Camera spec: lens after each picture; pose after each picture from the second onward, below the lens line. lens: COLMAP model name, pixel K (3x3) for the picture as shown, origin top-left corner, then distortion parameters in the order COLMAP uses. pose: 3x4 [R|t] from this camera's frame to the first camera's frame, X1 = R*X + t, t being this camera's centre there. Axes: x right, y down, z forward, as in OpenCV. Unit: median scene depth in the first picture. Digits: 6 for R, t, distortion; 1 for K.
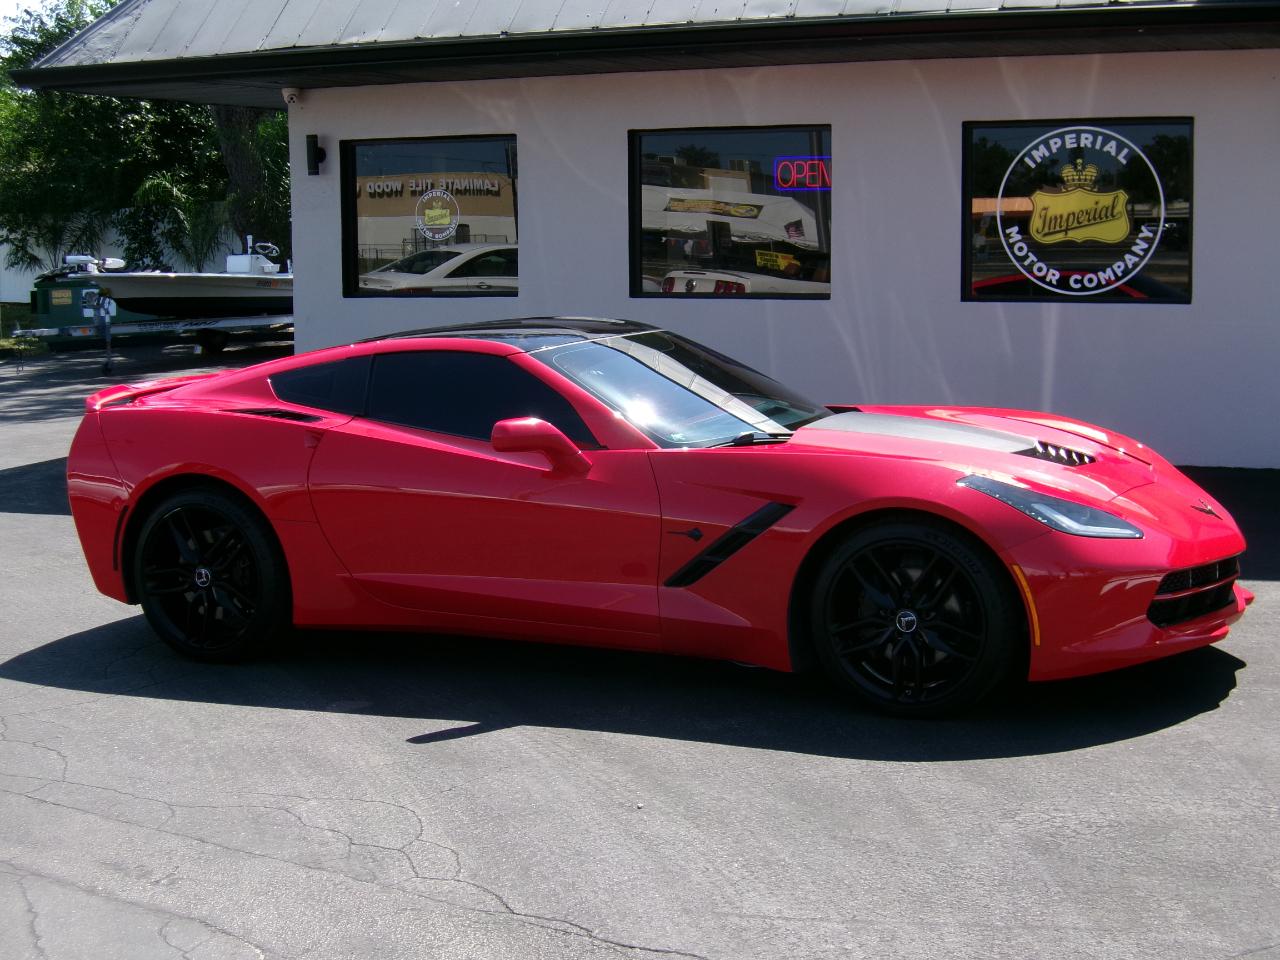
lens RADIAL K [[1938.9, 0, 639.8], [0, 1938.9, 555.3], [0, 0, 1]] dist [-0.113120, -0.015343]
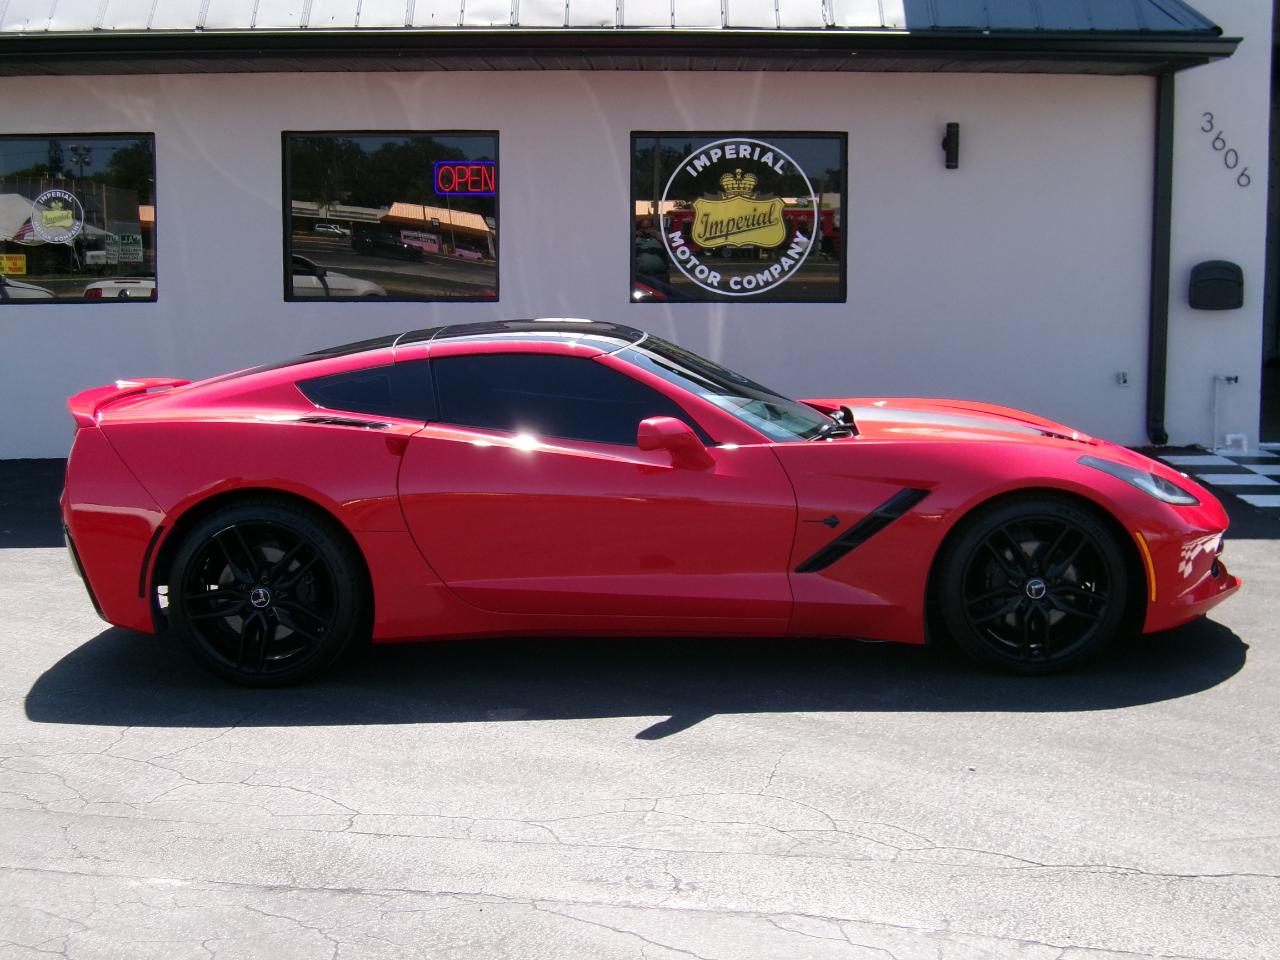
lens RADIAL K [[1938.9, 0, 639.8], [0, 1938.9, 555.3], [0, 0, 1]] dist [-0.113120, -0.015343]
pose [[0.912126, -0.056536, 0.405992, -0.272294], [0.057346, 0.998302, 0.010180, -0.005030], [-0.405878, 0.013997, 0.913820, 0.039688]]
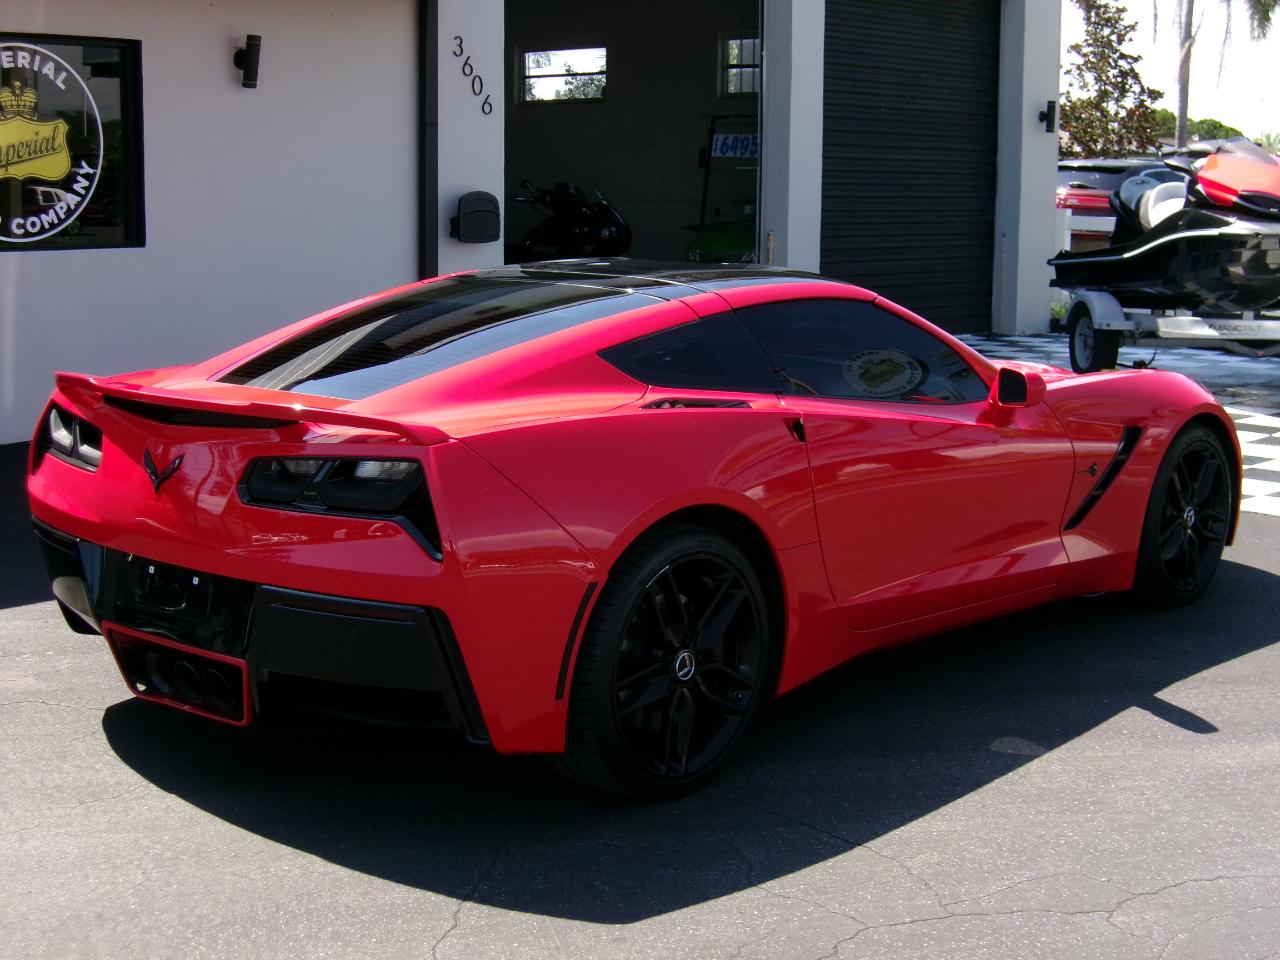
lens RADIAL K [[1938.9, 0, 639.8], [0, 1938.9, 555.3], [0, 0, 1]] dist [-0.113120, -0.015343]
pose [[0.290868, -0.166135, 0.942229, -0.519547], [0.146426, 0.980937, 0.127758, -0.068329], [-0.945492, 0.100807, 0.309649, 0.501975]]
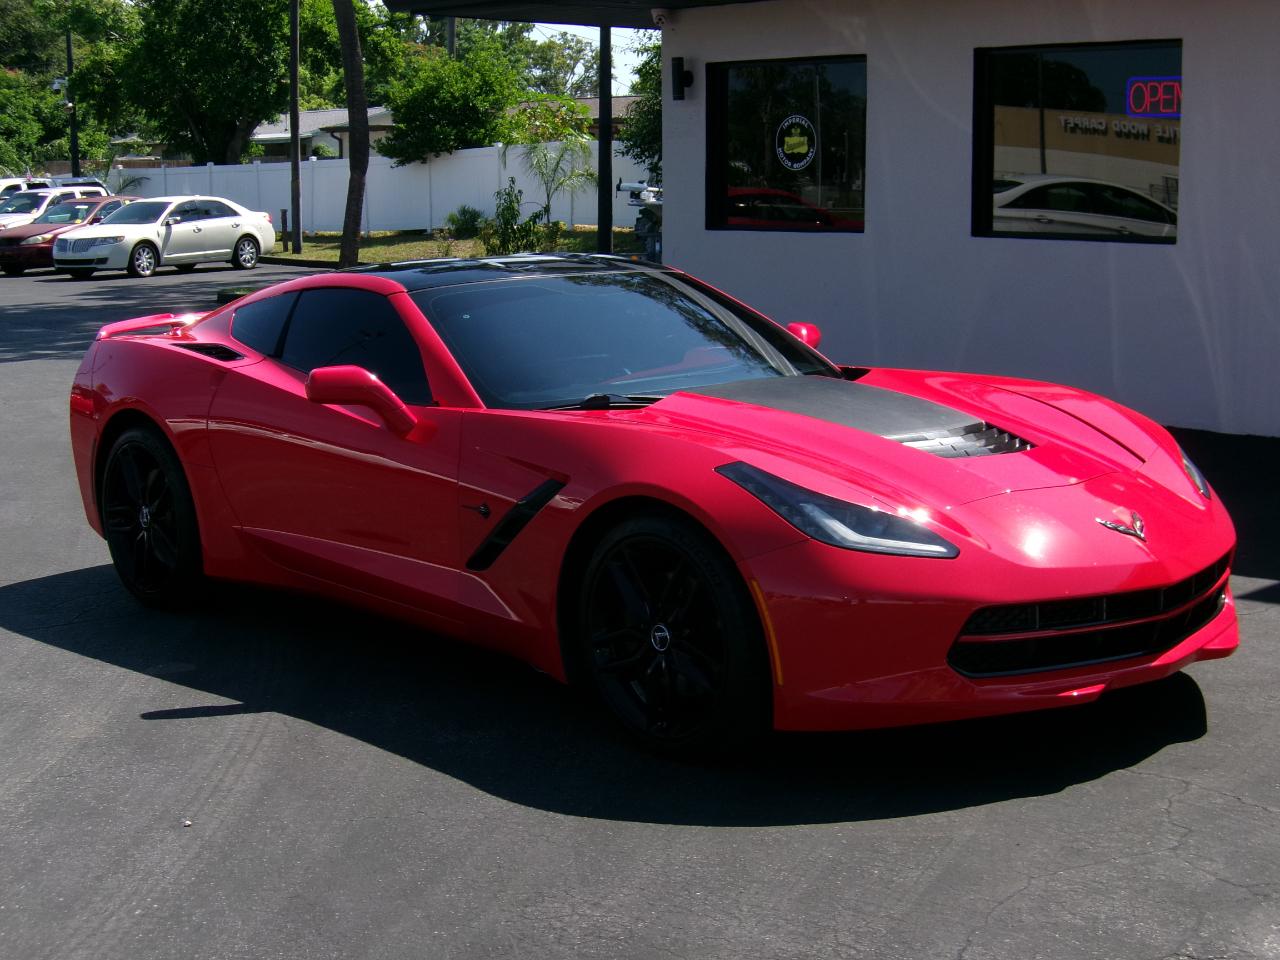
lens RADIAL K [[1938.9, 0, 639.8], [0, 1938.9, 555.3], [0, 0, 1]] dist [-0.113120, -0.015343]
pose [[0.920965, 0.079555, -0.381438, 0.227786], [-0.066938, 0.996684, 0.046255, -0.019283], [0.383853, -0.017067, 0.923236, 0.130865]]
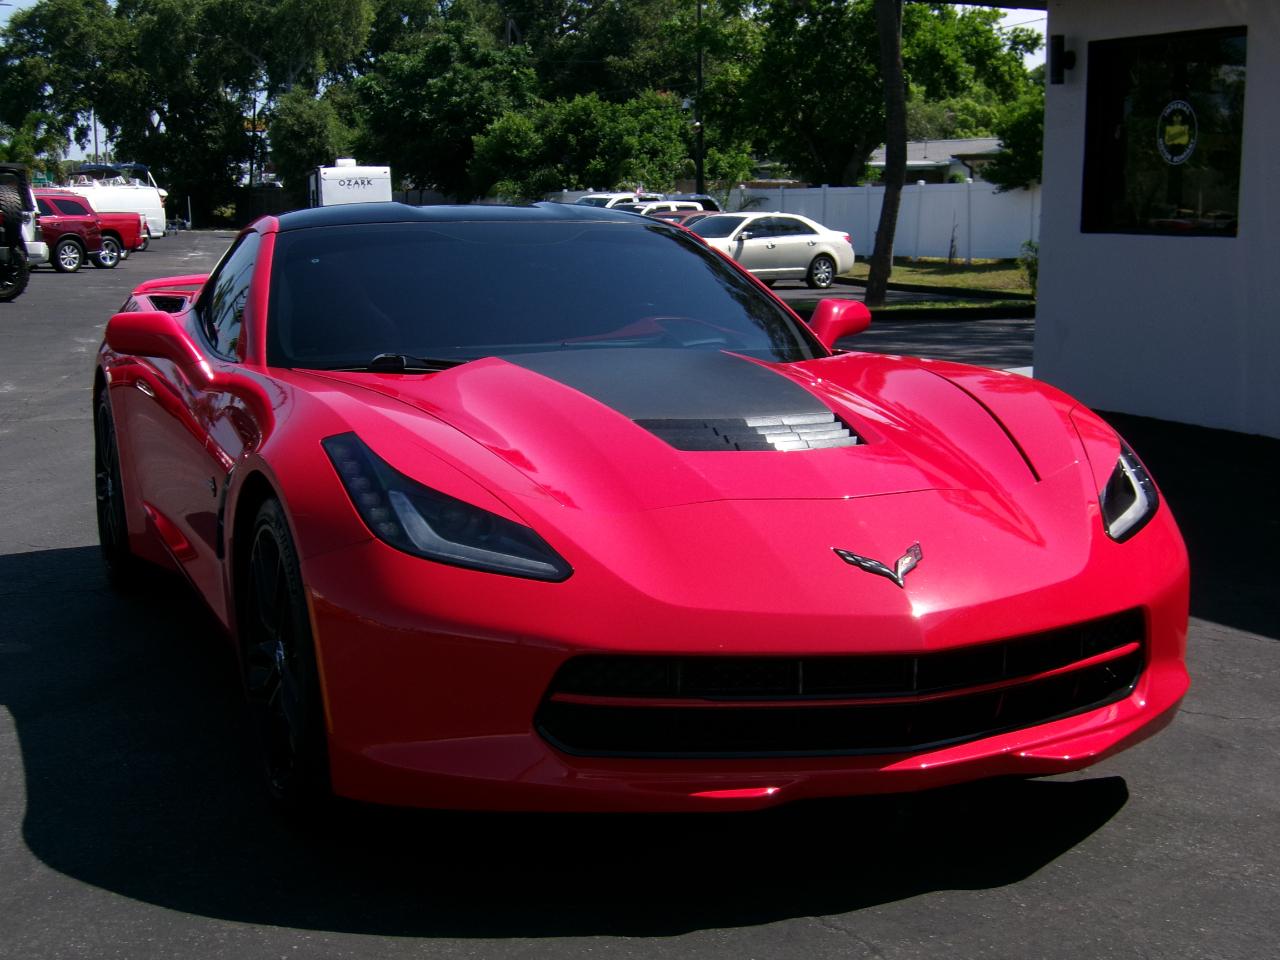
lens RADIAL K [[1938.9, 0, 639.8], [0, 1938.9, 555.3], [0, 0, 1]] dist [-0.113120, -0.015343]
pose [[0.731411, 0.141419, -0.667113, 0.329829], [-0.134379, 0.988969, 0.062317, -0.027377], [0.668566, 0.044067, 0.742346, 0.321752]]
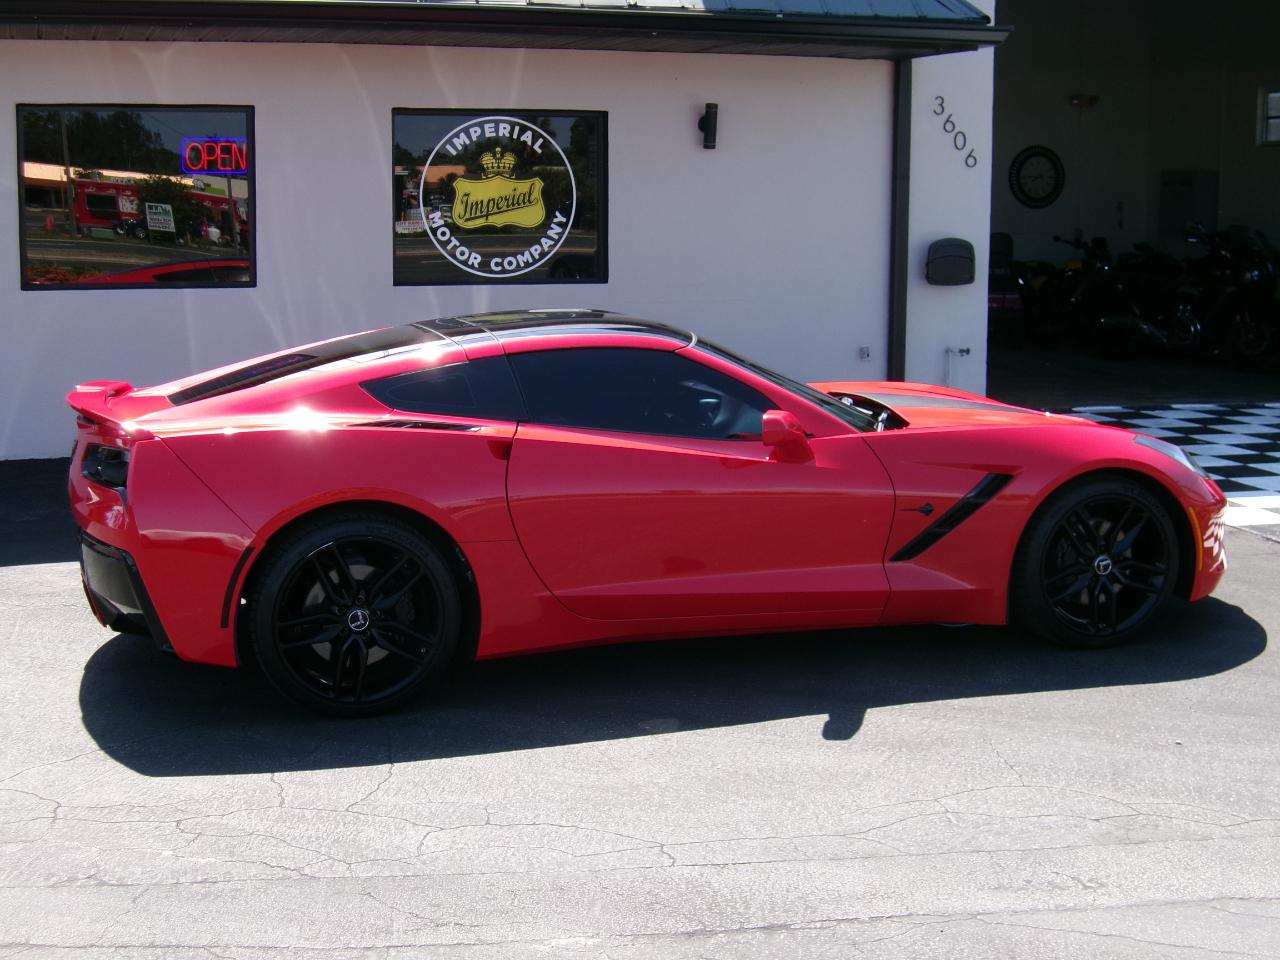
lens RADIAL K [[1938.9, 0, 639.8], [0, 1938.9, 555.3], [0, 0, 1]] dist [-0.113120, -0.015343]
pose [[0.742649, -0.106560, 0.661149, -0.435493], [0.098730, 0.993893, 0.049288, -0.029412], [-0.662363, 0.028671, 0.748634, 0.166378]]
